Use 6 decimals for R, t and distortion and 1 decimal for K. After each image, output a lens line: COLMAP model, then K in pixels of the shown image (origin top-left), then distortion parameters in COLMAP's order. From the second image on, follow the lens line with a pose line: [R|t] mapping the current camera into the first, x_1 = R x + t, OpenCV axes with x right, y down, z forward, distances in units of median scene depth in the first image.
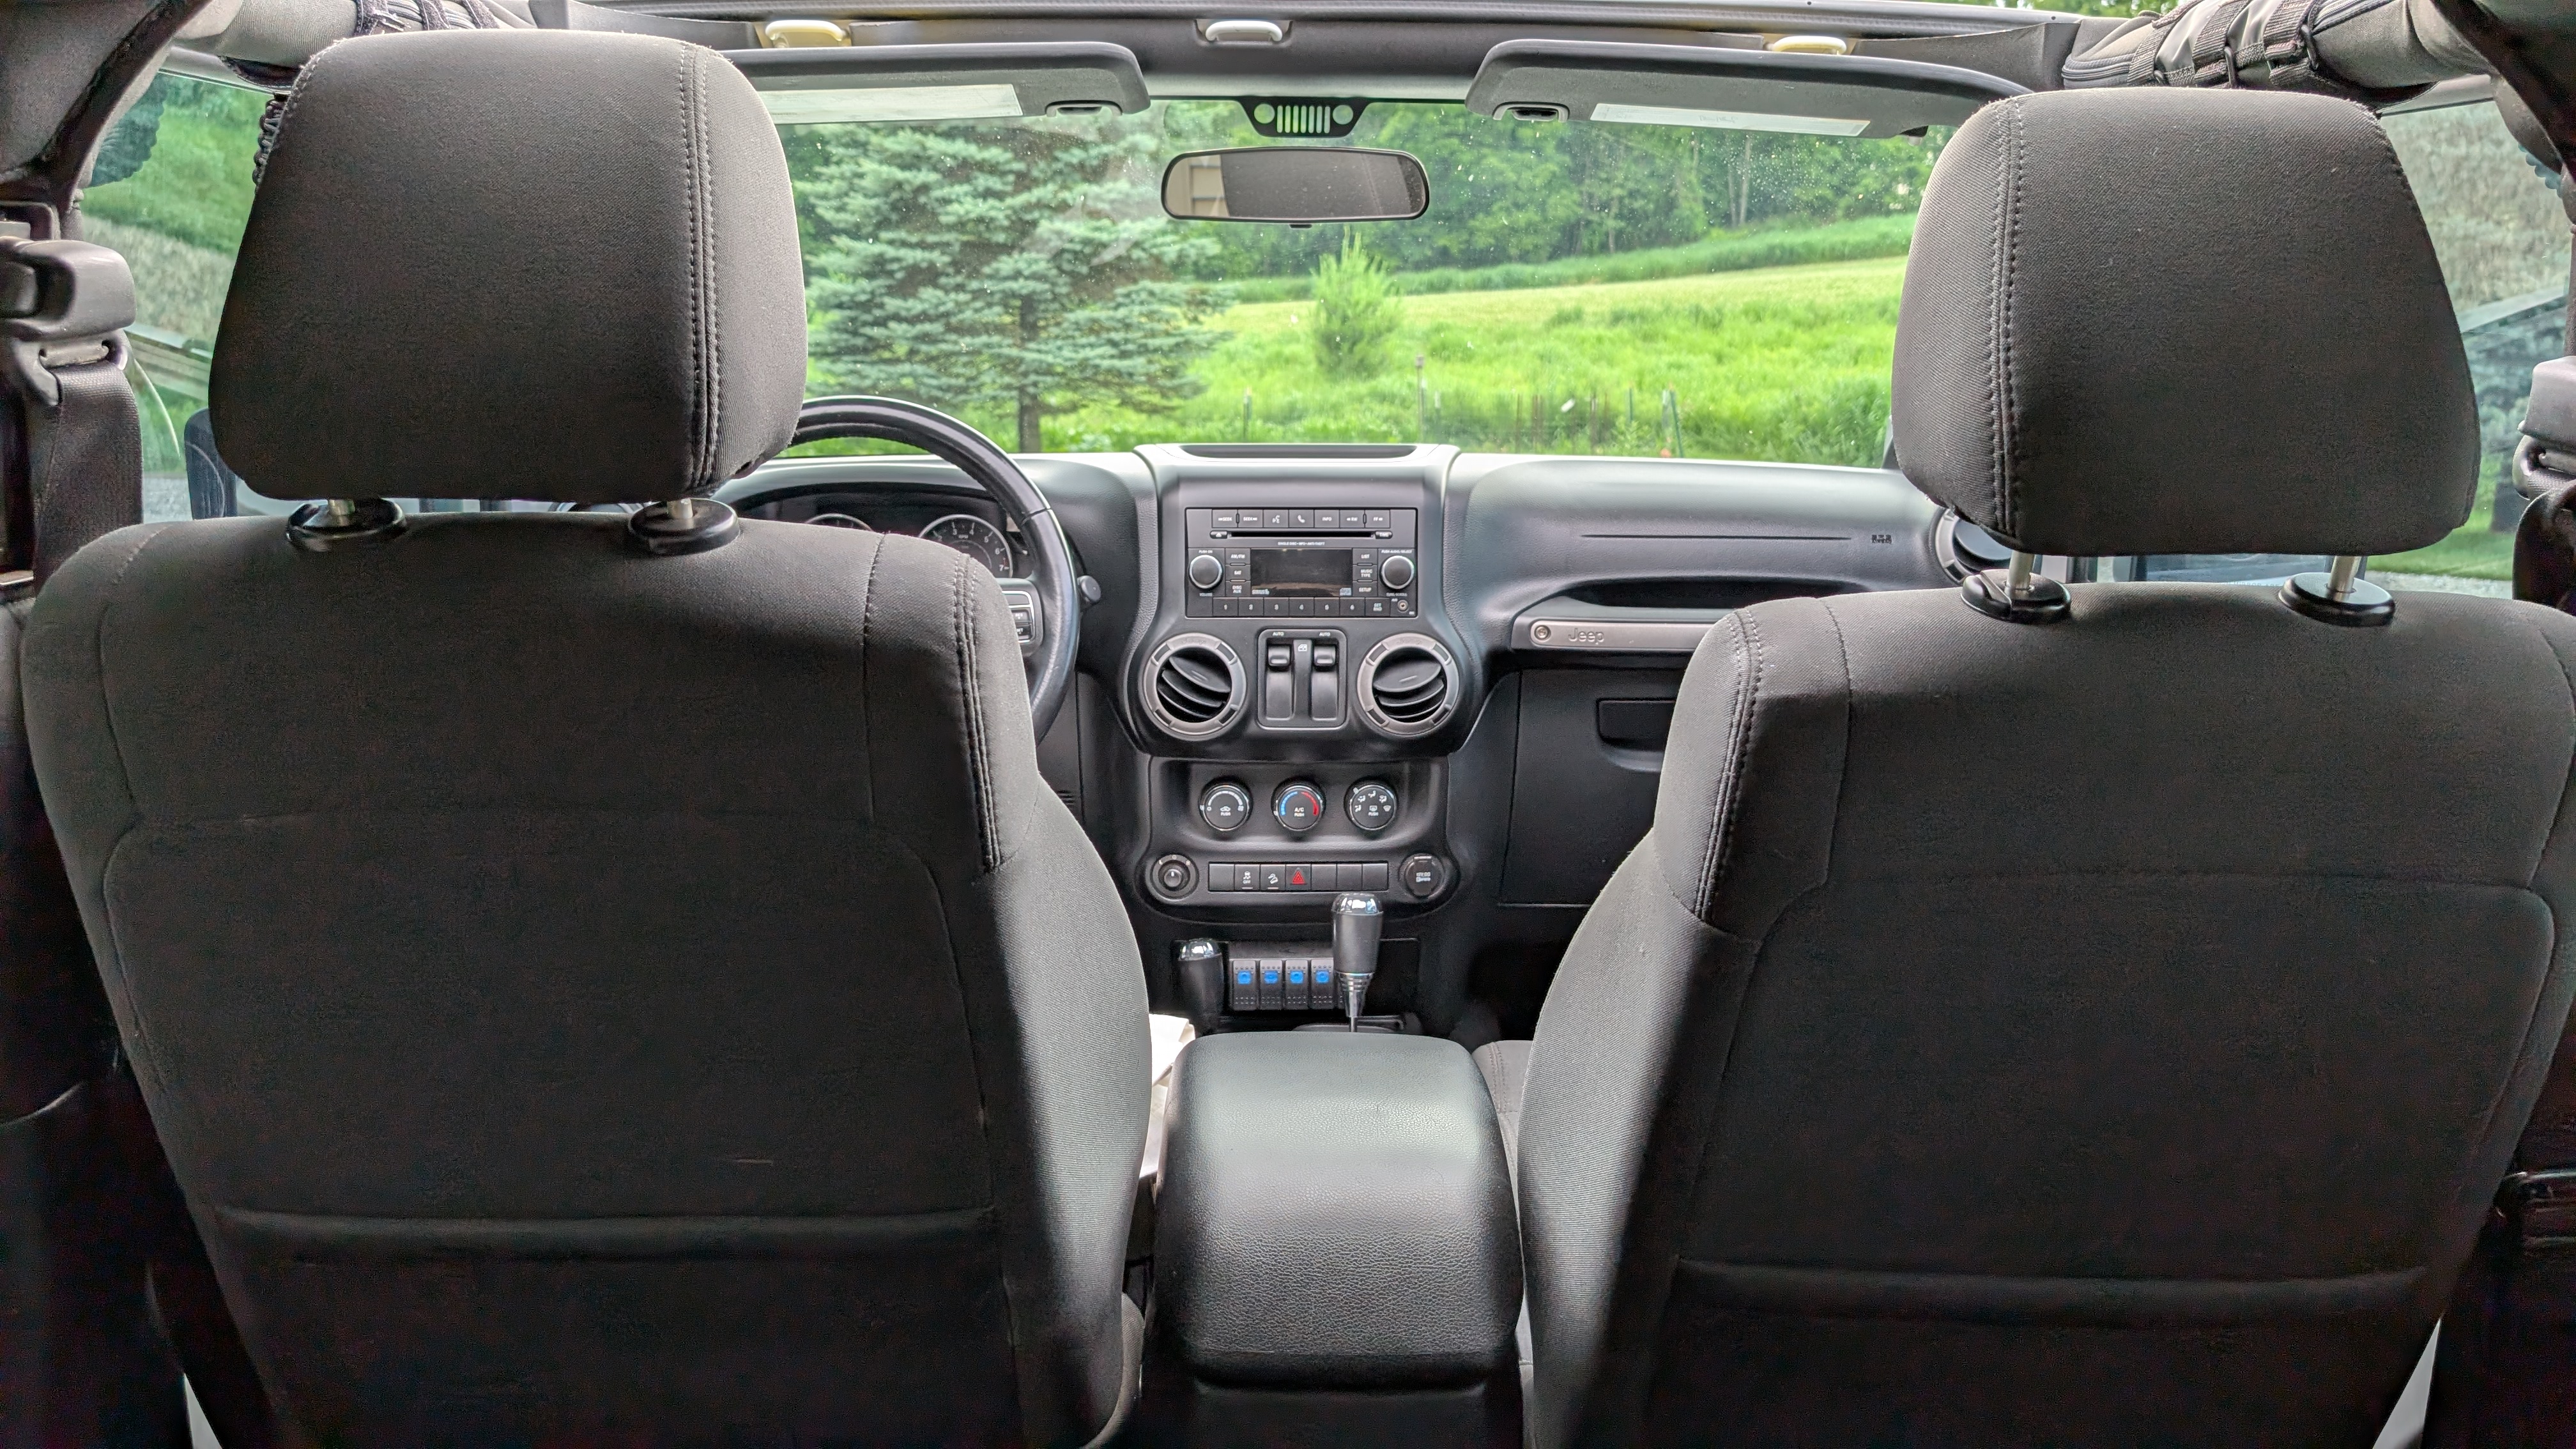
lens RADIAL K [[1898.2, 0, 1288.0], [0, 1898.2, 724.5], [0, 0, 1]] dist [0.005449, 0.004648]
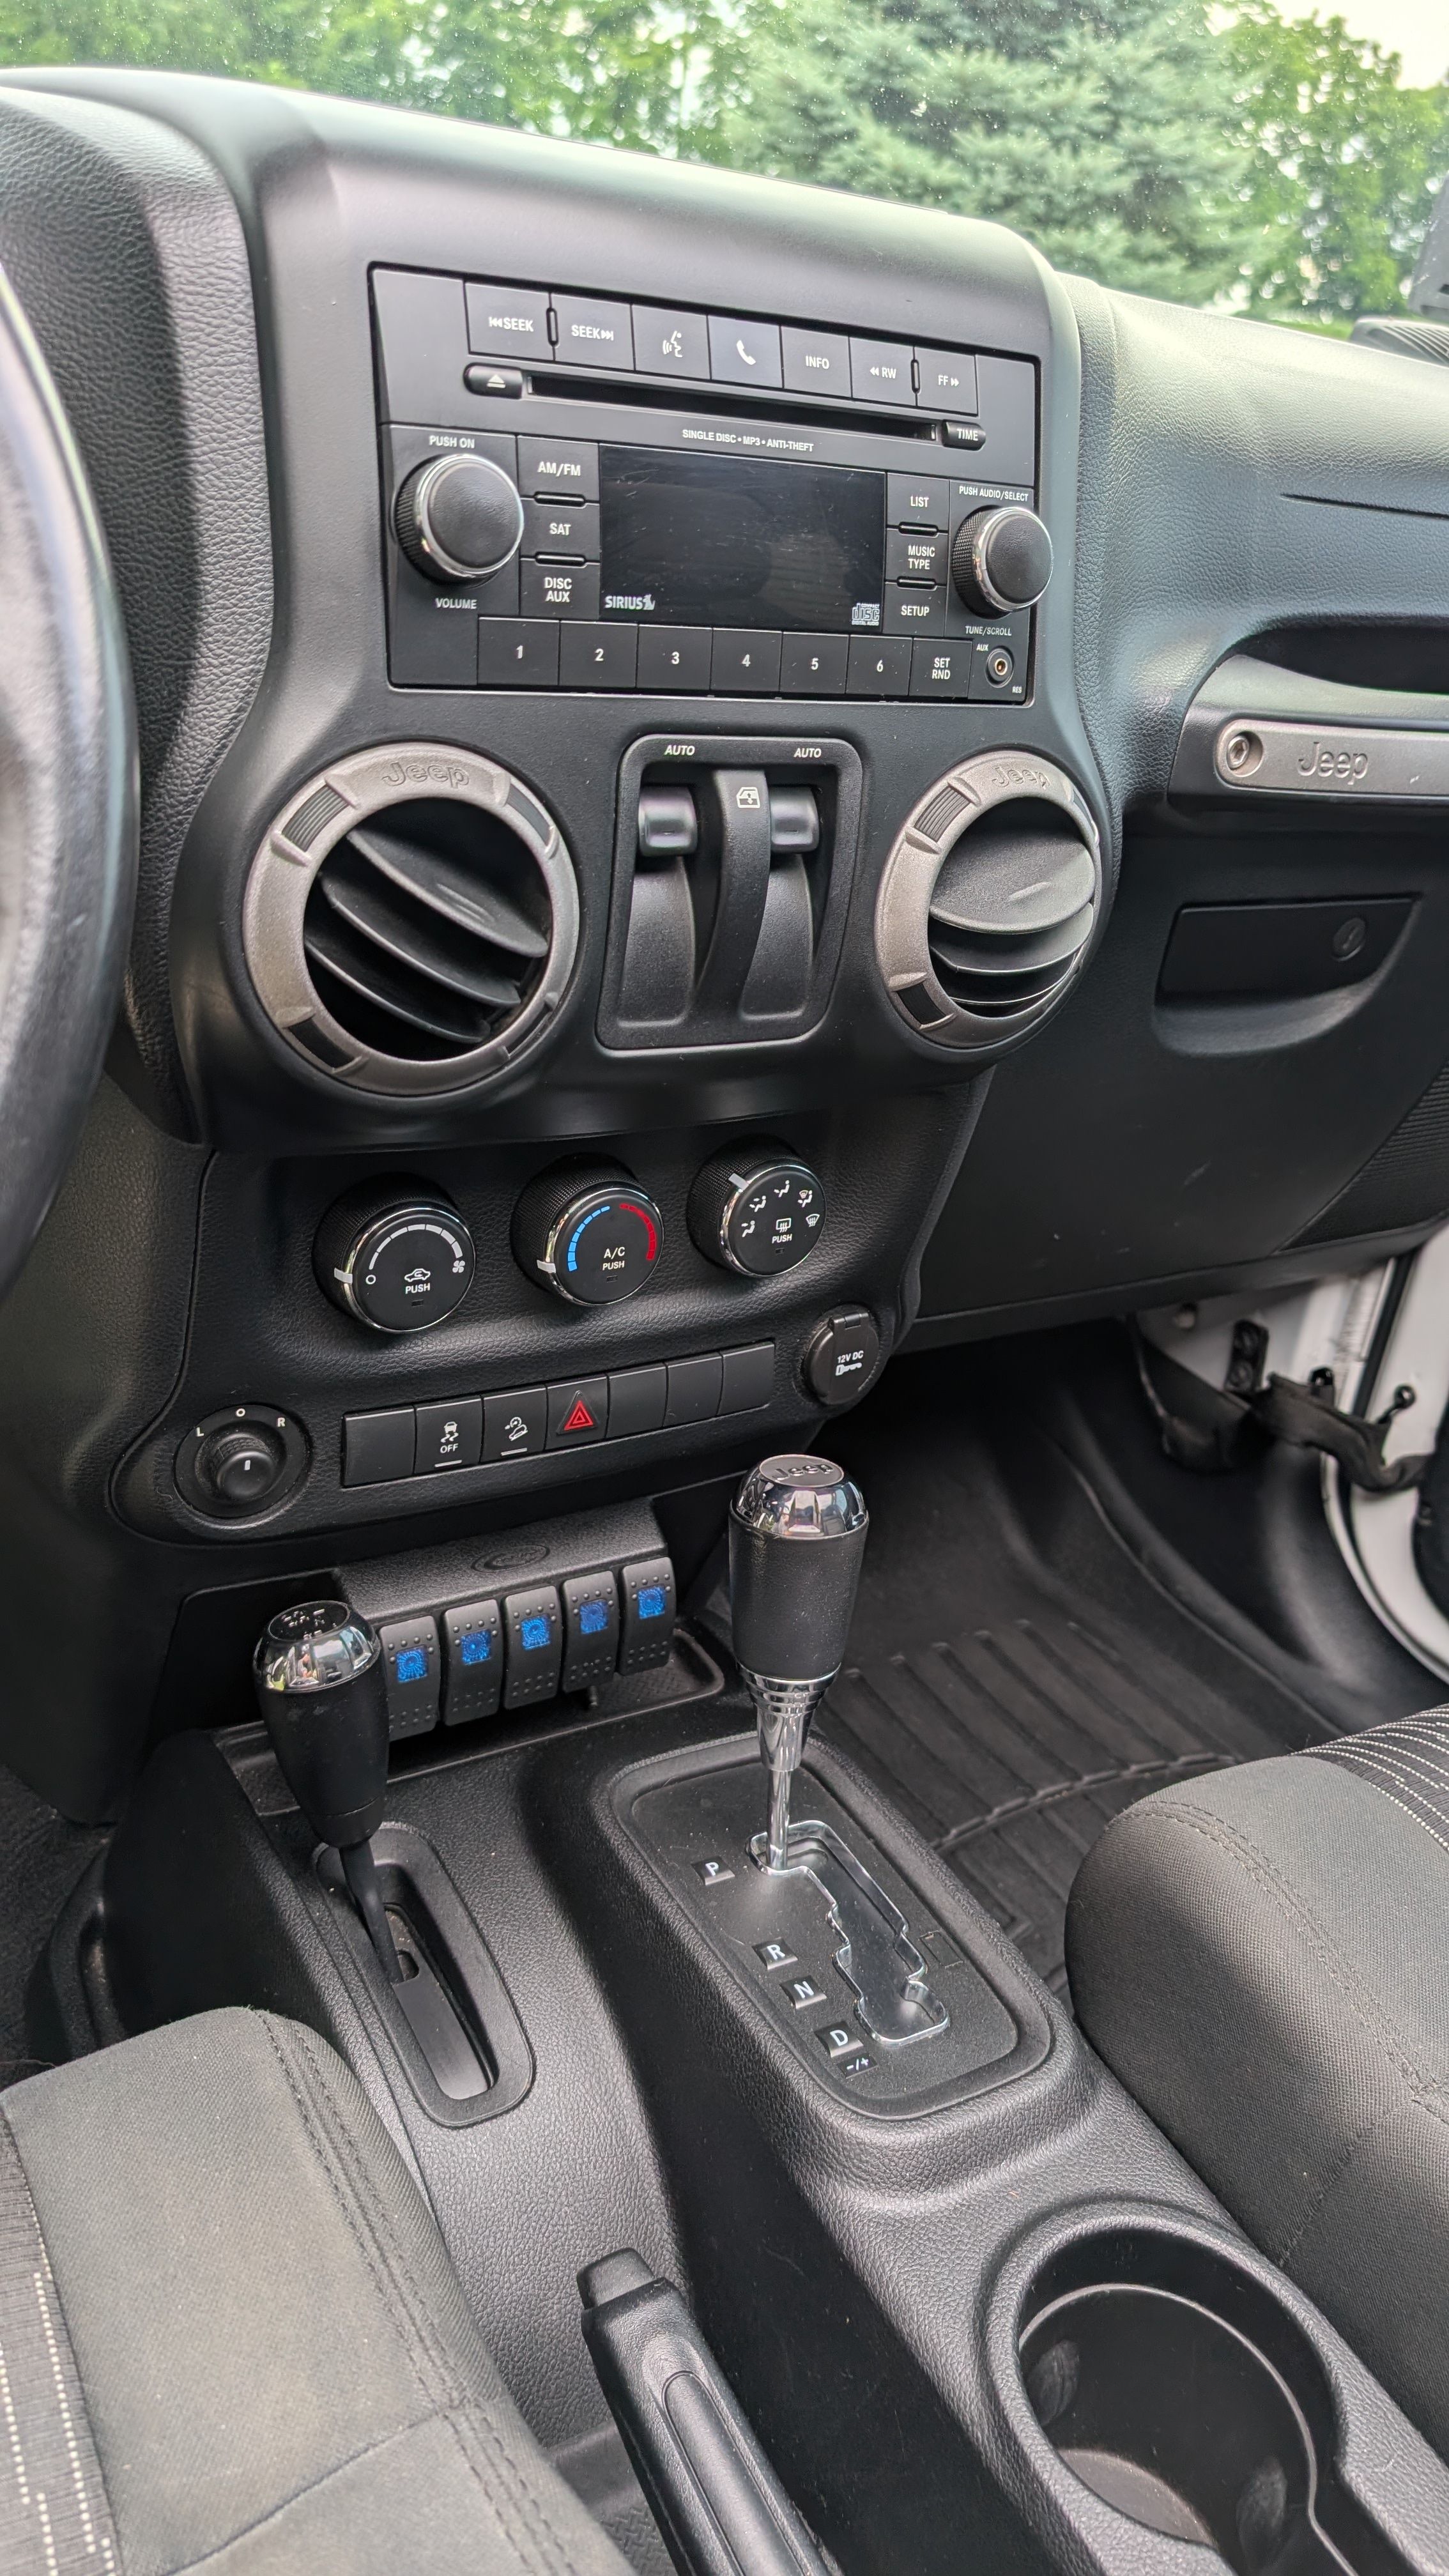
lens RADIAL K [[1898.2, 0, 724.5], [0, 1898.2, 1288.0], [0, 0, 1]] dist [0.005449, 0.004648]
pose [[0.865221, -0.129559, 0.484363, -0.159551], [0.010881, 0.970663, 0.240199, -0.036964], [-0.501273, -0.202555, 0.841247, 0.717652]]
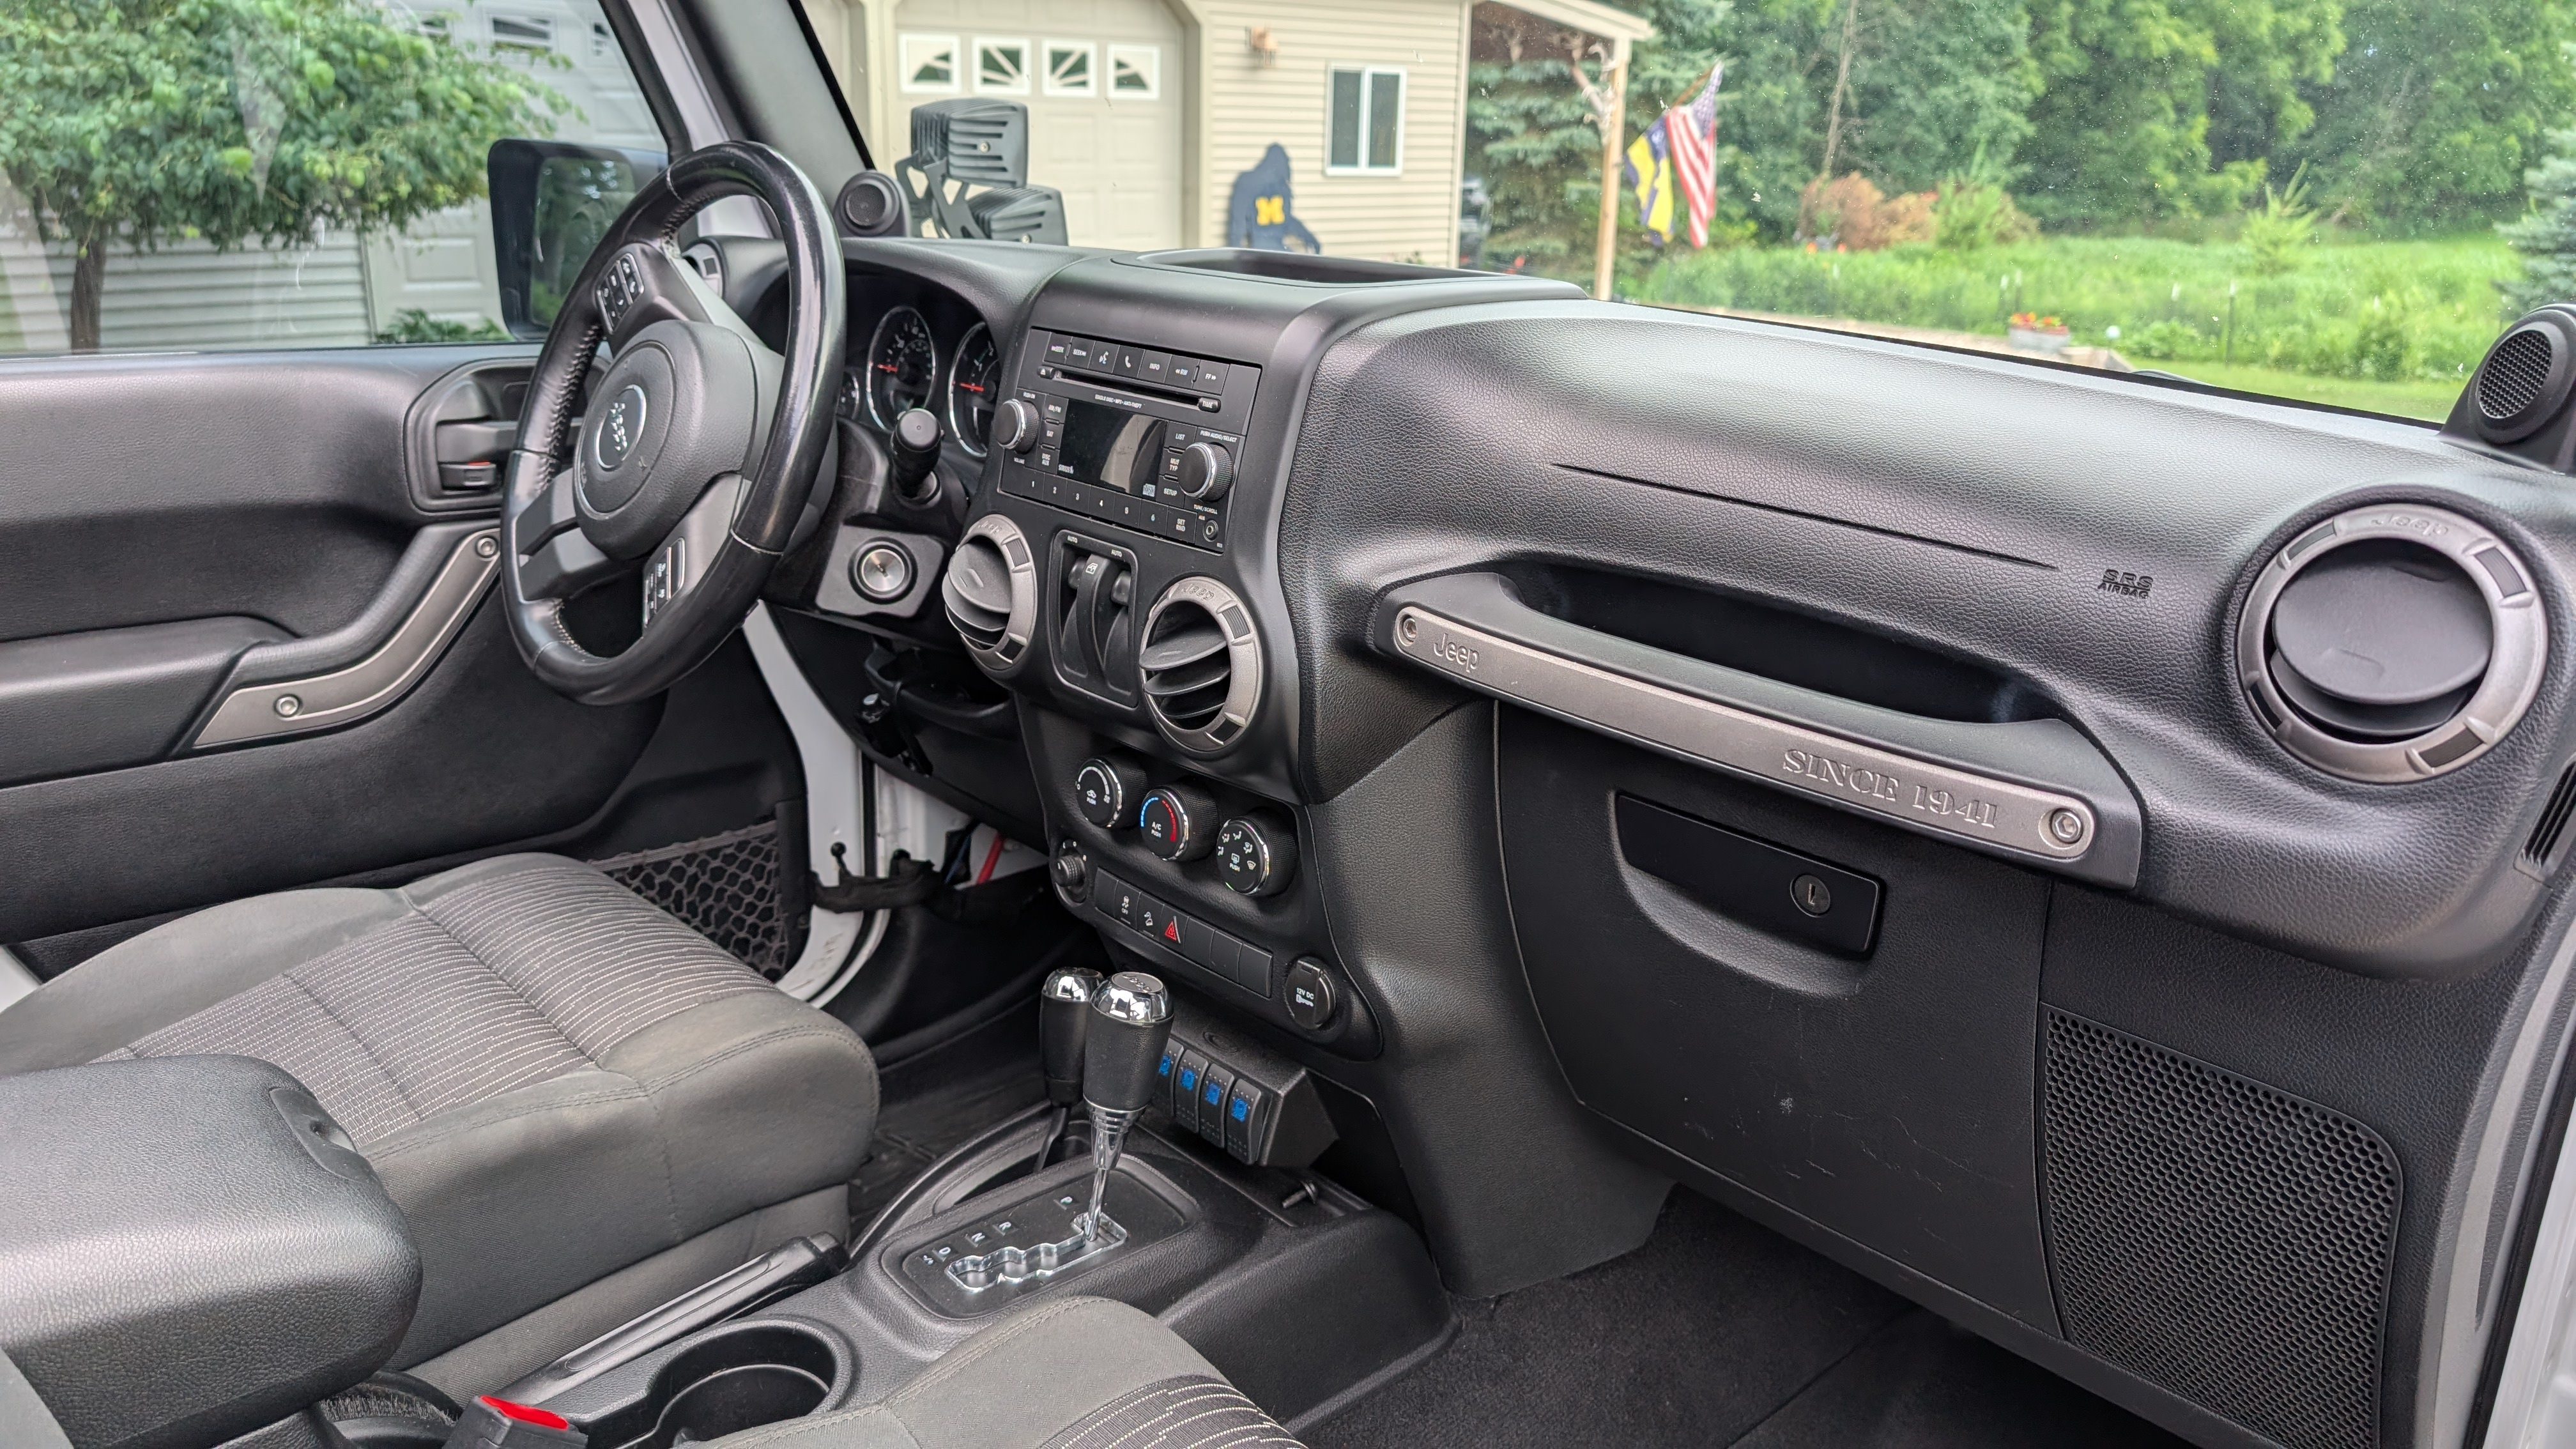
lens RADIAL K [[1898.2, 0, 1288.0], [0, 1898.2, 724.5], [0, 0, 1]] dist [0.005449, 0.004648]
pose [[0.660737, 0.243837, -0.709909, 0.503396], [-0.200695, 0.968723, 0.145939, -0.094540], [0.723290, 0.046048, 0.689007, 0.619973]]
